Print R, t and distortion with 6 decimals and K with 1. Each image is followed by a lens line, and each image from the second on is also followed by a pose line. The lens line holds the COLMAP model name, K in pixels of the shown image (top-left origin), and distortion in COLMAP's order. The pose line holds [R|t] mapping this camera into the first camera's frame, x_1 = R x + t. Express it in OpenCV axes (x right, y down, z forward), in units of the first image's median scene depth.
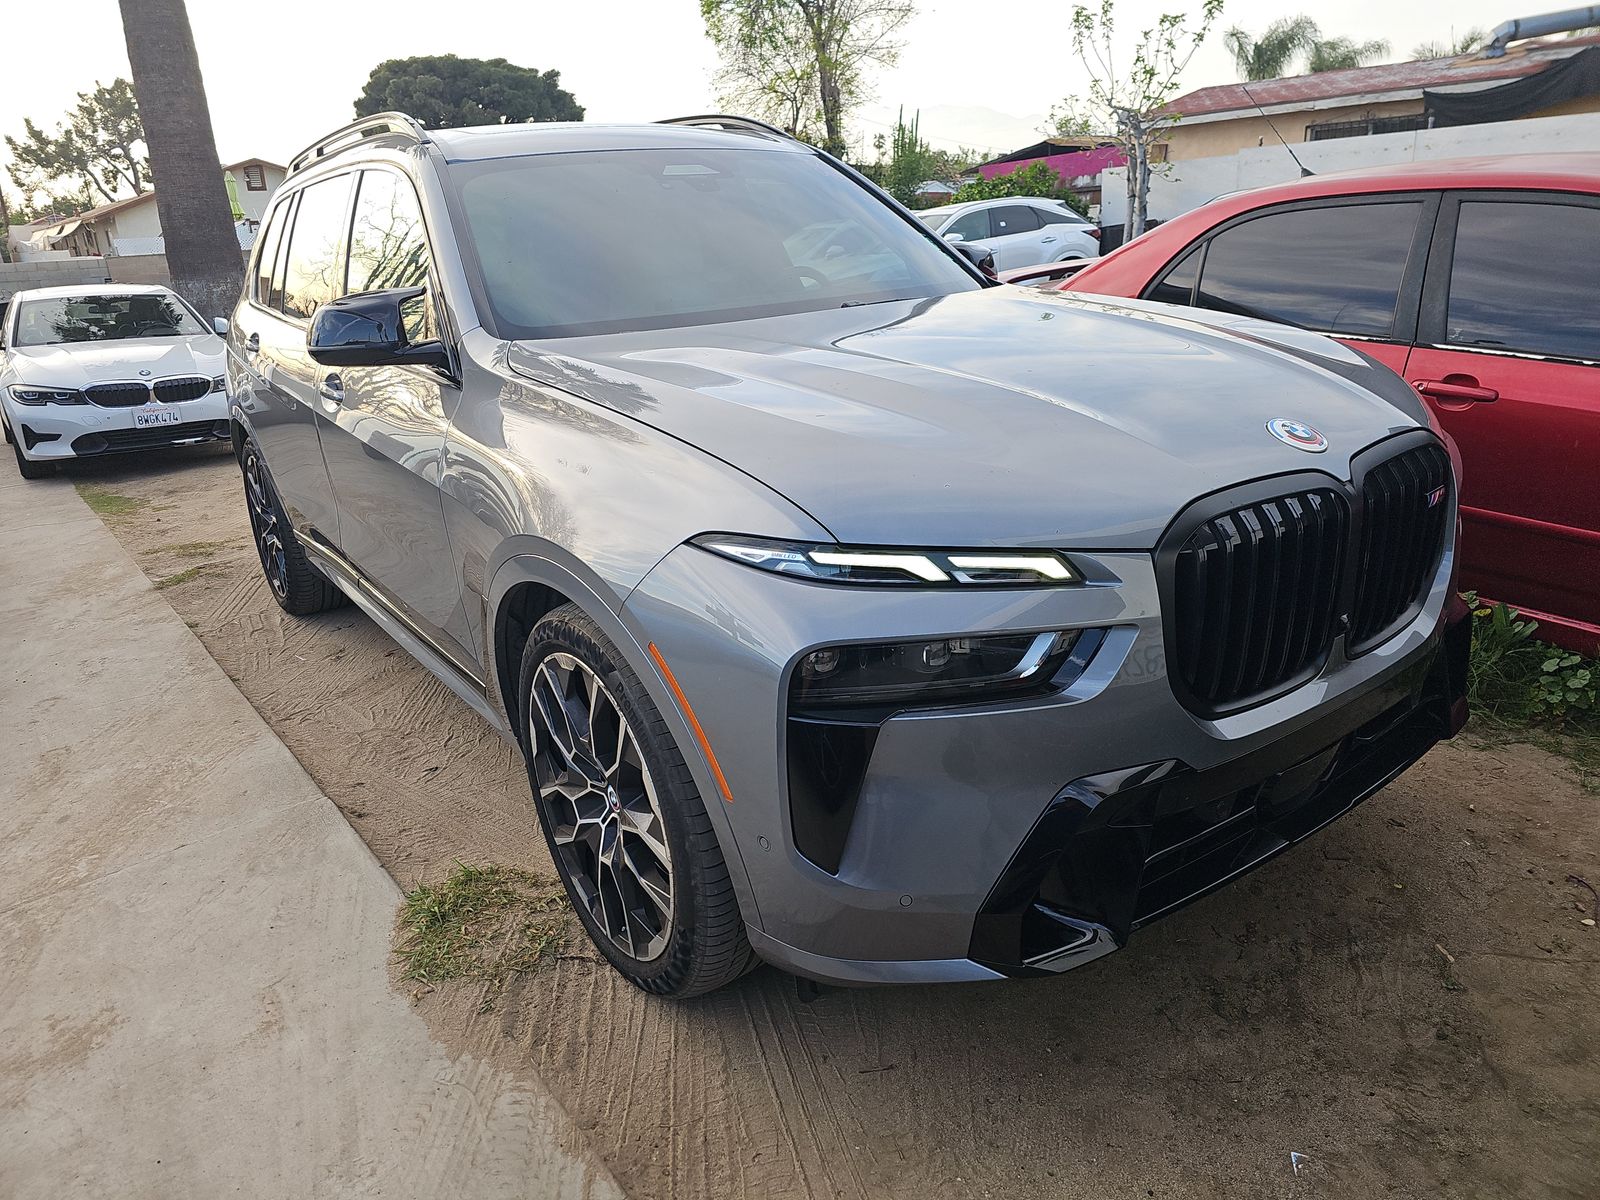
lens RADIAL K [[1060.2, 0, 792.8], [0, 1060.2, 585.4], [0, 0, 1]] dist [0.040185, -0.035443]
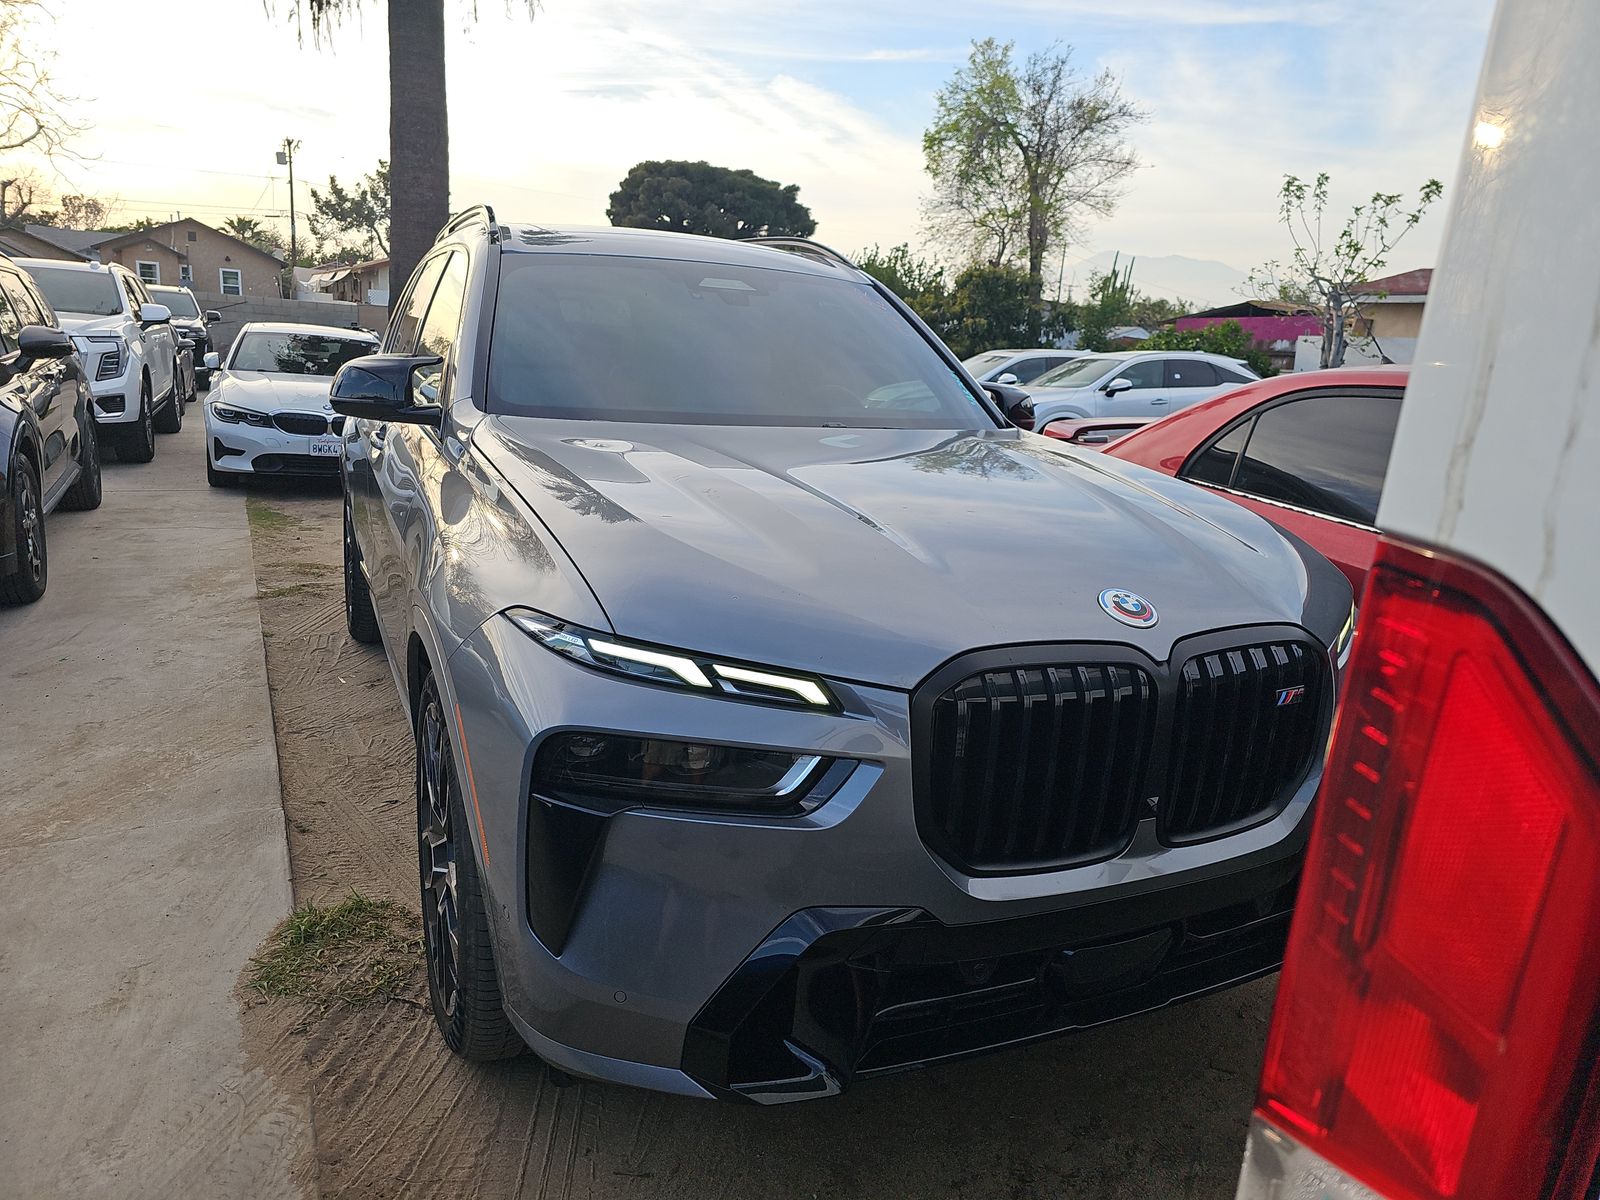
lens RADIAL K [[1060.2, 0, 808.6], [0, 1060.2, 591.9], [0, 0, 1]] dist [0.040185, -0.035443]
pose [[0.977667, 0.156000, -0.140823, 0.203131], [-0.168603, 0.982230, -0.082442, -0.014905], [0.125460, 0.104344, 0.986596, -0.008457]]
